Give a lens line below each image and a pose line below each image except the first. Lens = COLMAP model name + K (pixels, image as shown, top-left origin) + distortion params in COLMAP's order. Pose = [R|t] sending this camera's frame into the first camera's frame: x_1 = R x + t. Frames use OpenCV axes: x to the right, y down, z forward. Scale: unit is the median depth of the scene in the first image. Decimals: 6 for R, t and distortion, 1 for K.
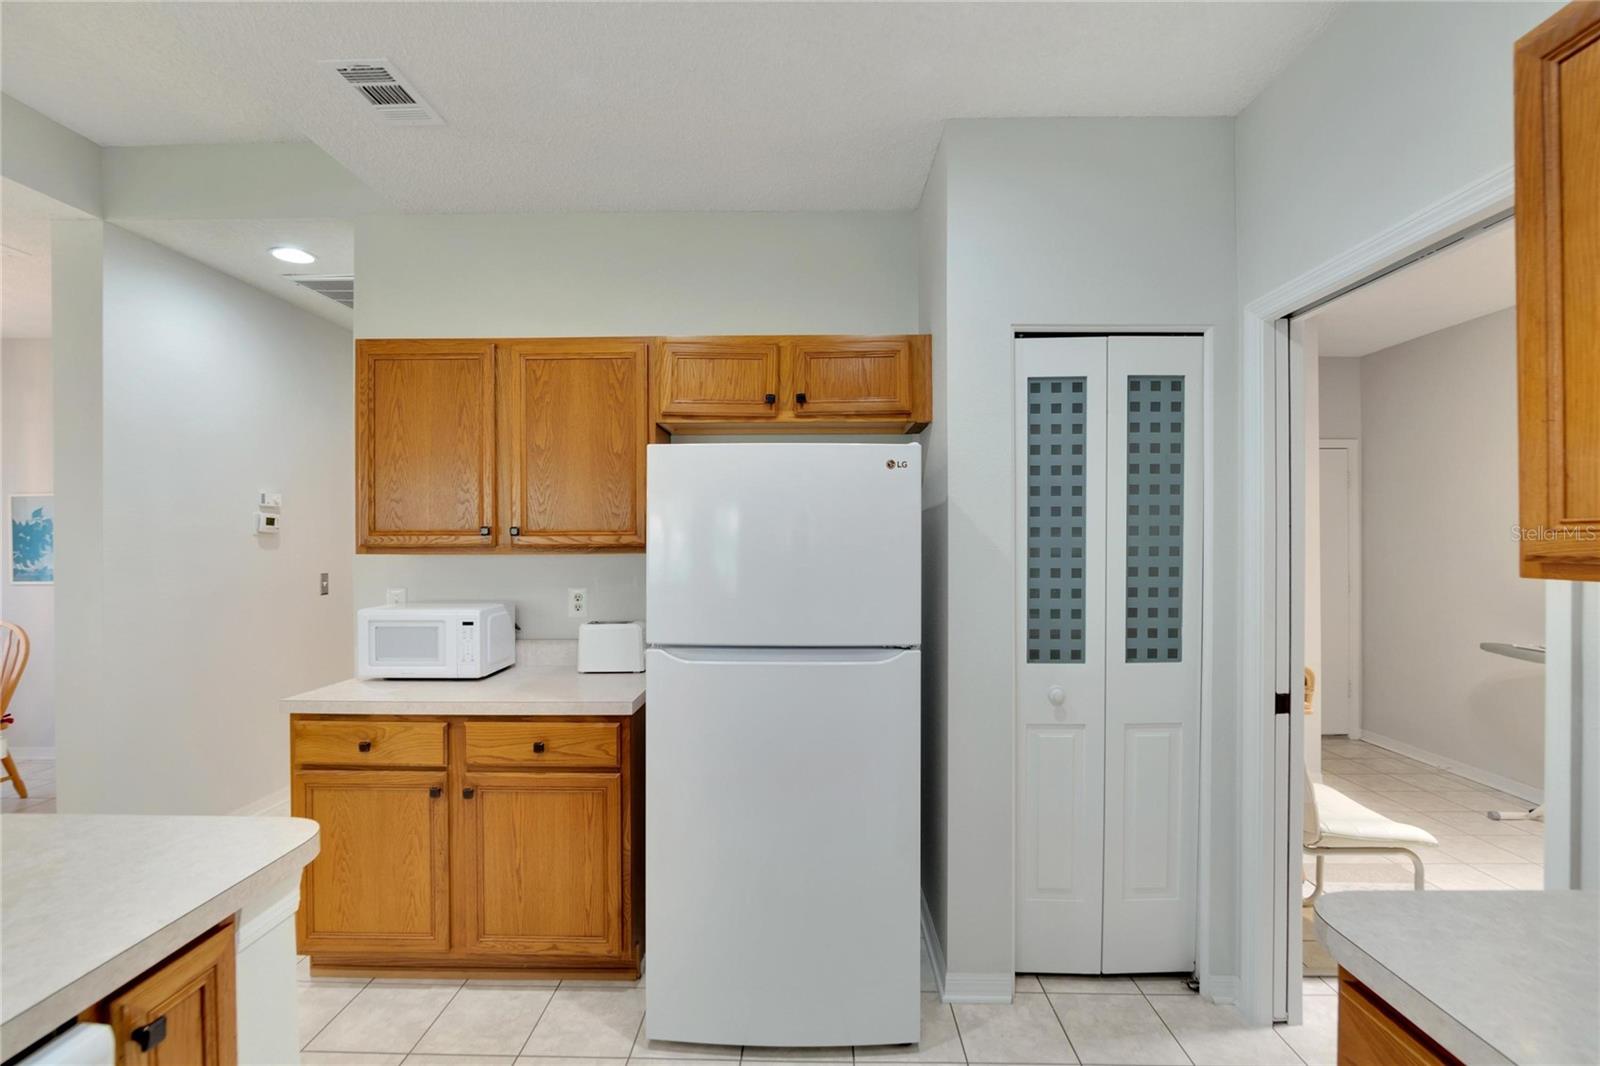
lens RADIAL K [[702.2, 0, 805.8], [0, 702.2, 537.5], [0, 0, 1]] dist [-0.022994, -0.000028]
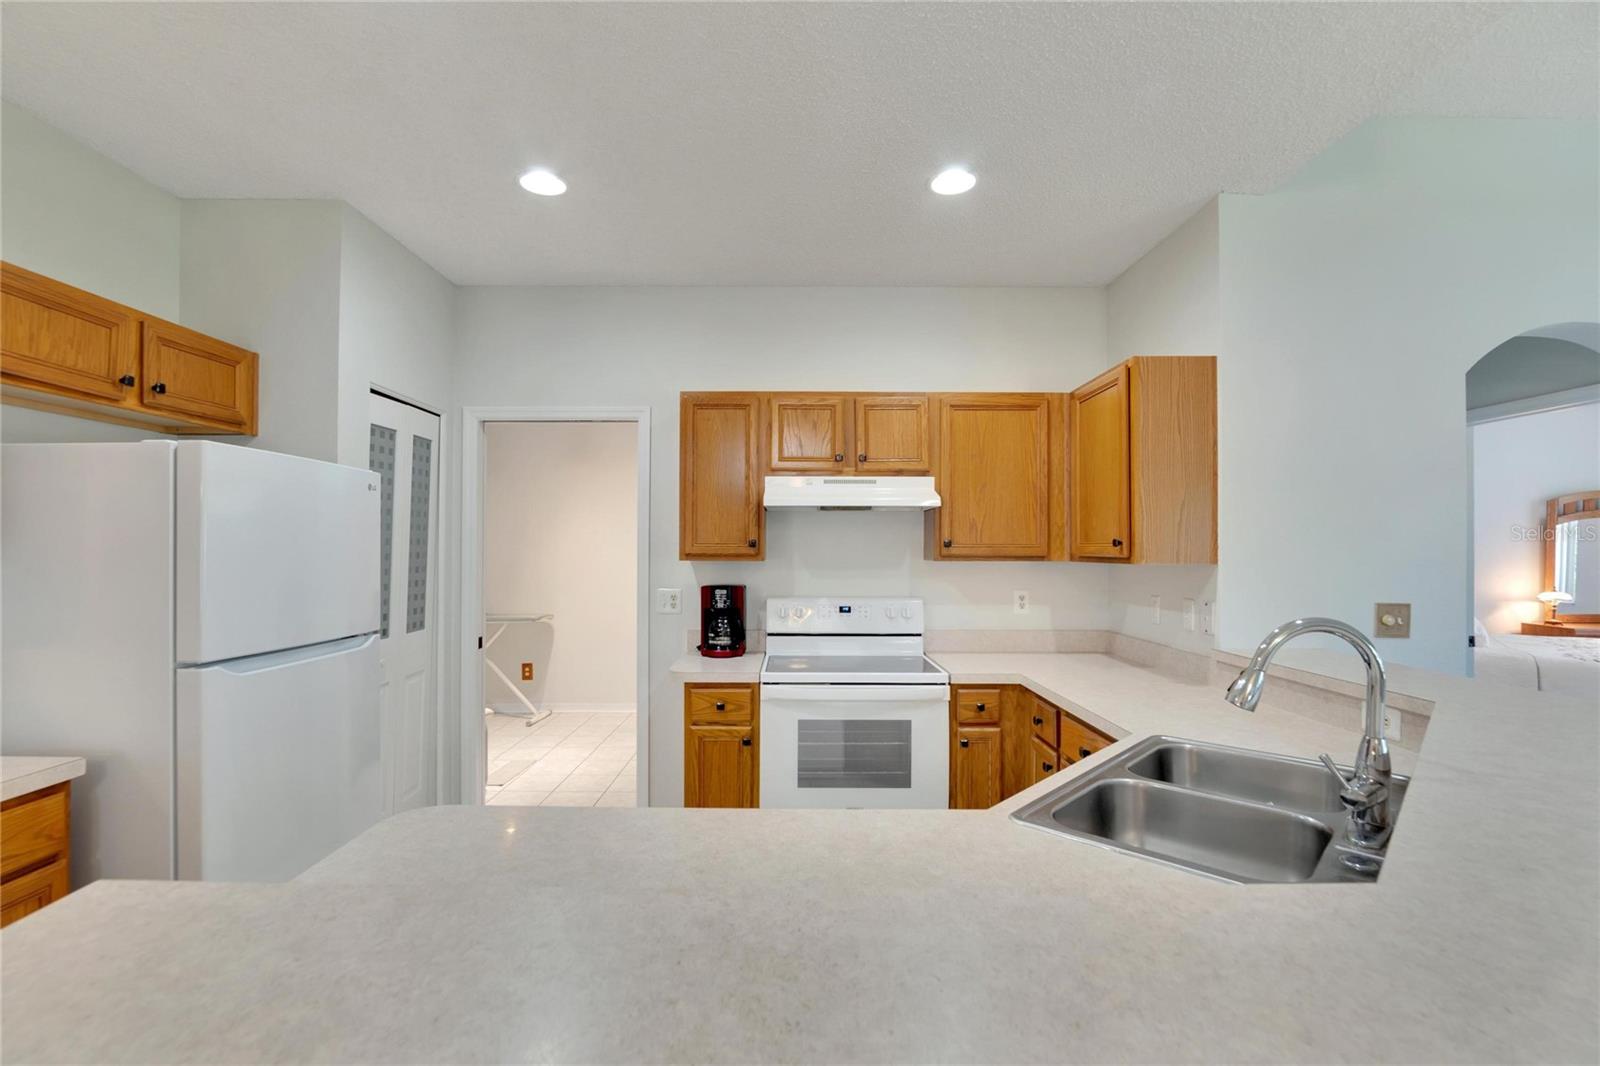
lens RADIAL K [[707.8, 0, 799.0], [0, 707.8, 530.1], [0, 0, 1]] dist [-0.015390, 0.000591]
pose [[-0.023602, 0.026693, 0.999365, -1.005851], [-0.006487, 0.999618, -0.026853, 0.000859], [-0.999700, -0.007117, -0.023419, 0.229199]]
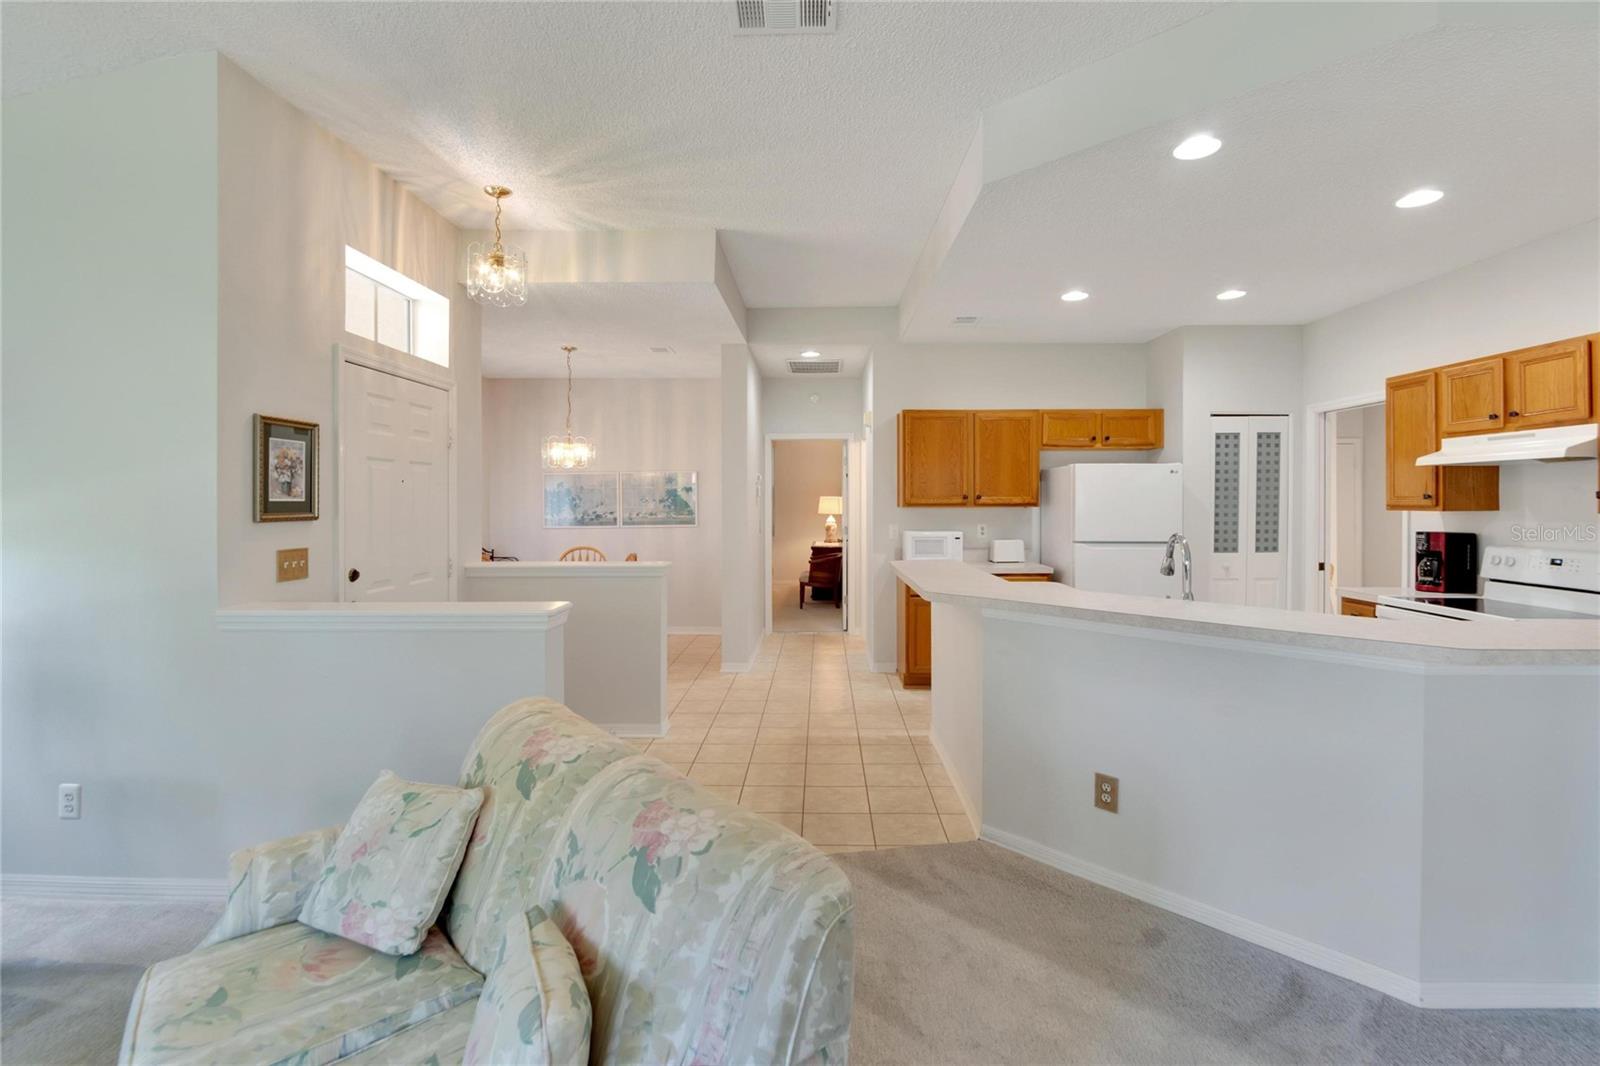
lens RADIAL K [[721.4, 0, 800.9], [0, 721.4, 504.8], [0, 0, 1]] dist [-0.025689, 0.007790]
pose [[0.999993, 0.000706, -0.003781, -1.086920], [-0.000671, 0.999958, 0.009117, -0.004851], [0.003788, -0.009115, 0.999951, -1.449848]]
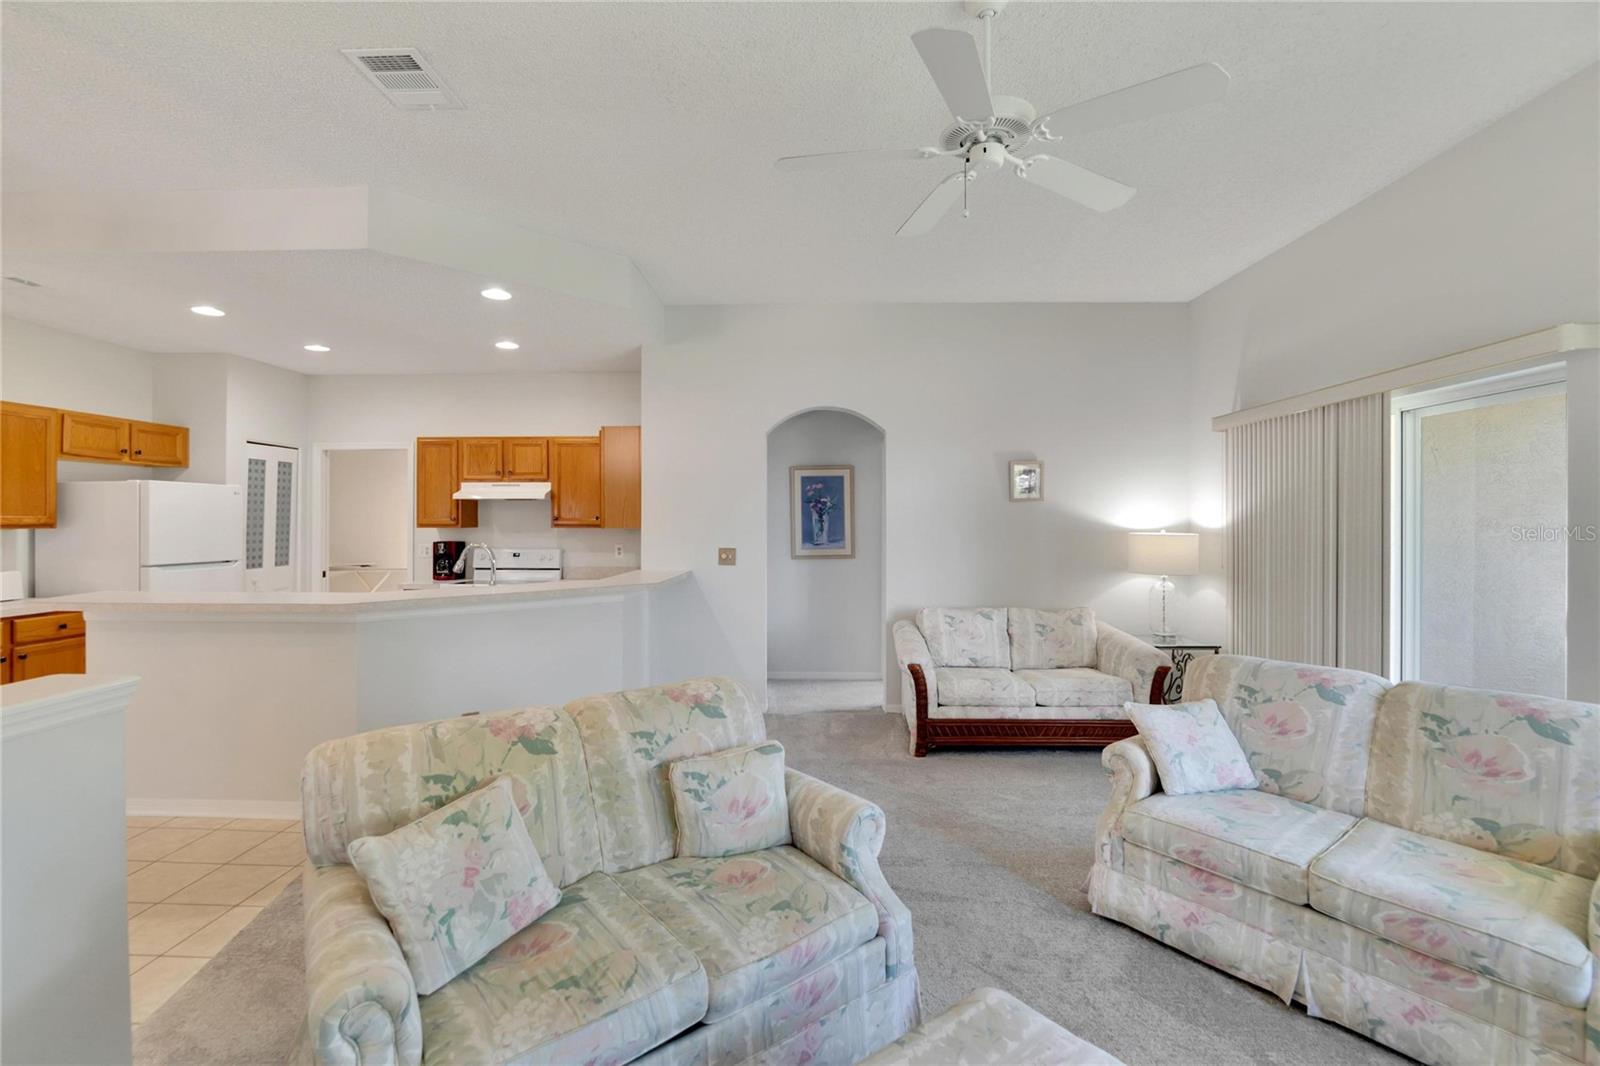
lens RADIAL K [[721.4, 0, 800.9], [0, 721.4, 504.8], [0, 0, 1]] dist [-0.025689, 0.007790]
pose [[0.009030, 0.024113, 0.999668, -2.283429], [-0.004080, 0.999702, -0.024076, -0.002454], [-0.999951, -0.003861, 0.009126, -1.061414]]
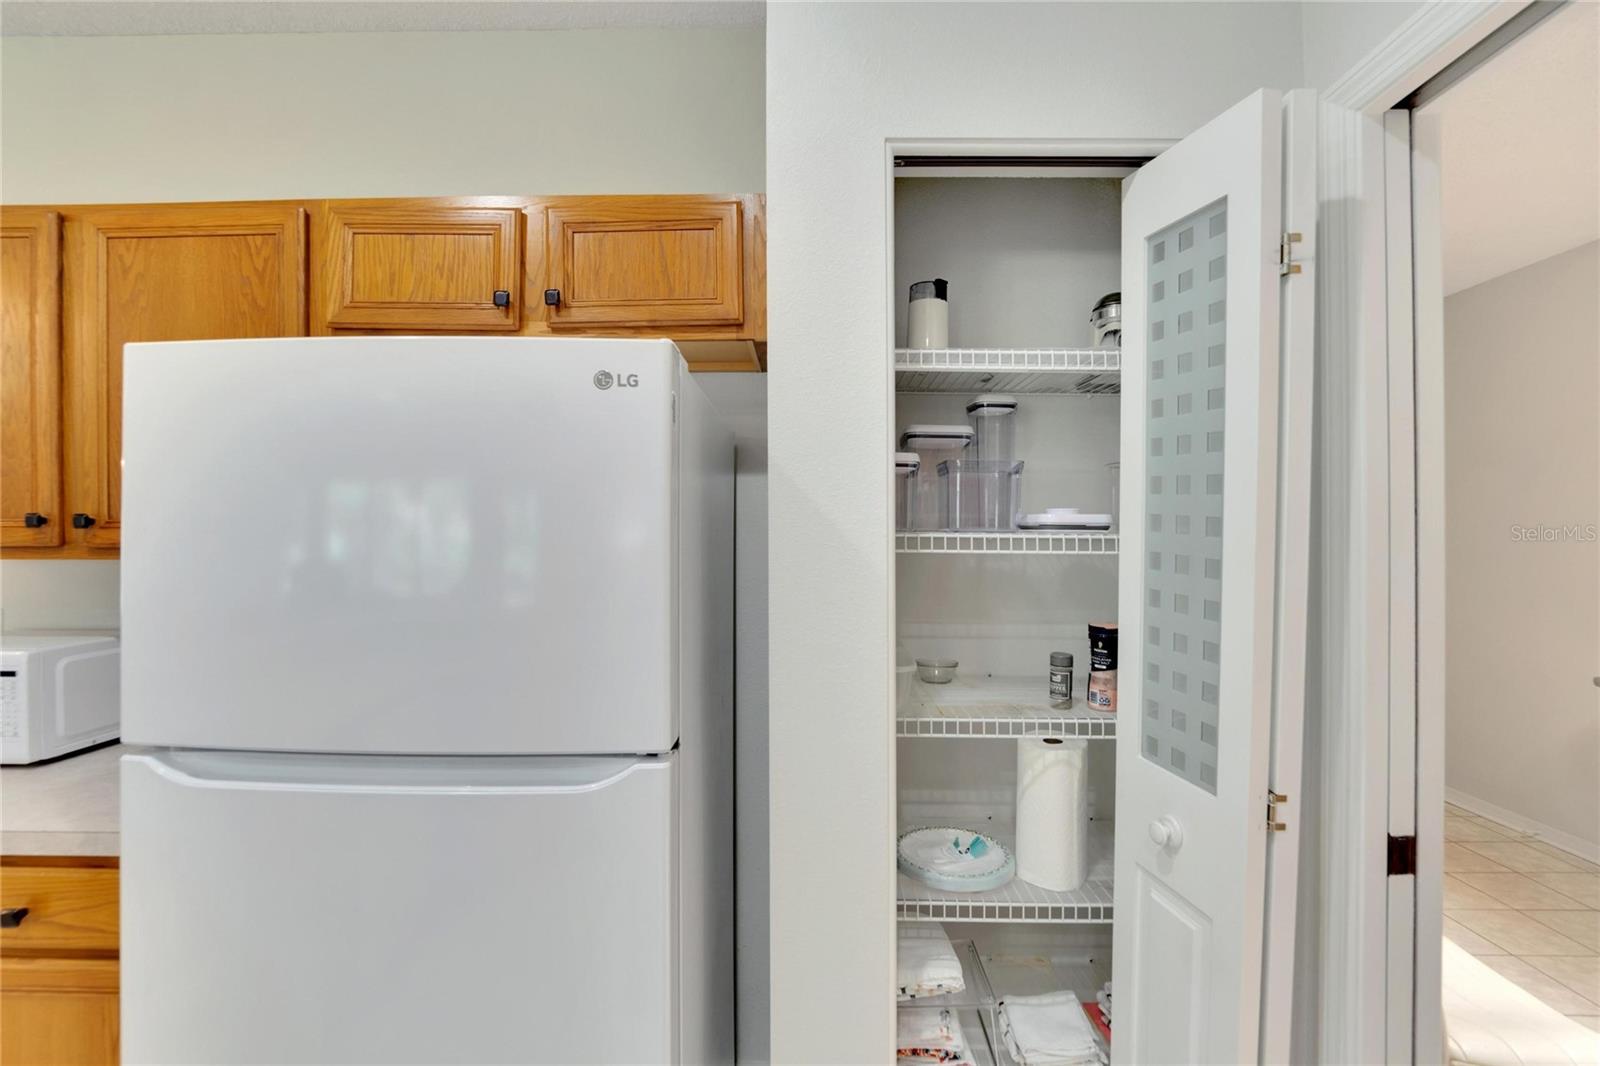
lens RADIAL K [[707.8, 0, 799.0], [0, 707.8, 530.1], [0, 0, 1]] dist [-0.015390, 0.000591]
pose [[0.999998, 0.001286, -0.001601, 0.224703], [-0.001295, 0.999984, -0.005566, 0.001756], [0.001594, 0.005568, 0.999983, 0.447721]]
